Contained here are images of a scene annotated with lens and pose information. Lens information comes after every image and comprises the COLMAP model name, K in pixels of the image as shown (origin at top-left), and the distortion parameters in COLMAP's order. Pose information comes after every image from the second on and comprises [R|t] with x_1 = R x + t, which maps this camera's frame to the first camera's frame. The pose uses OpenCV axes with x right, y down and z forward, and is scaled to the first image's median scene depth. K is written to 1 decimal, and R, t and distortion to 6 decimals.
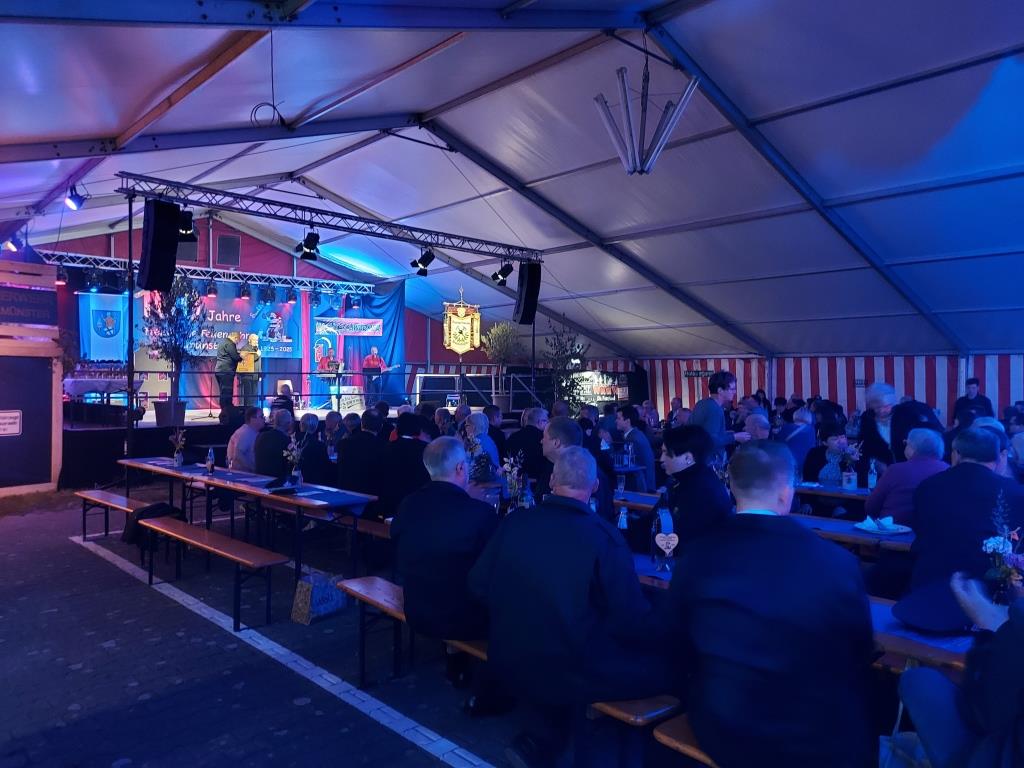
lens RADIAL K [[741.7, 0, 509.6], [0, 741.7, 387.3], [0, 0, 1]] dist [0.058437, -0.053901]
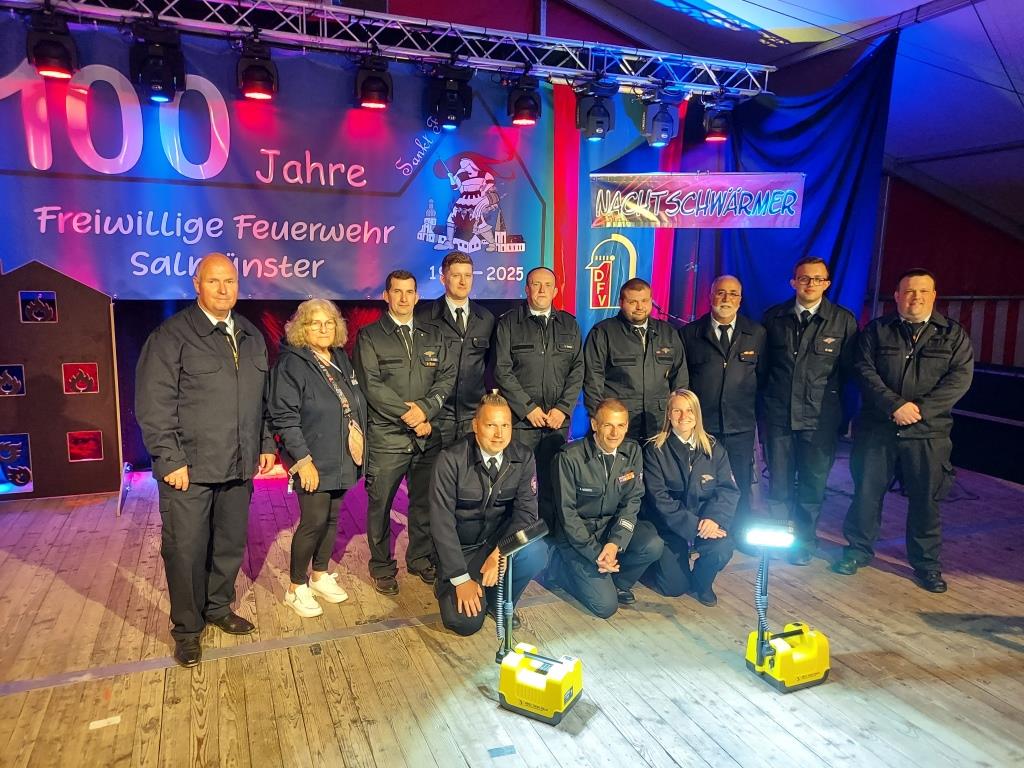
lens RADIAL K [[741.7, 0, 509.3], [0, 741.7, 394.8], [0, 0, 1]] dist [0.058437, -0.053901]
pose [[0.934740, 0.071416, -0.348082, -0.176939], [-0.017279, 0.987571, 0.156220, -0.048498], [0.354912, -0.140011, 0.924356, 0.677071]]
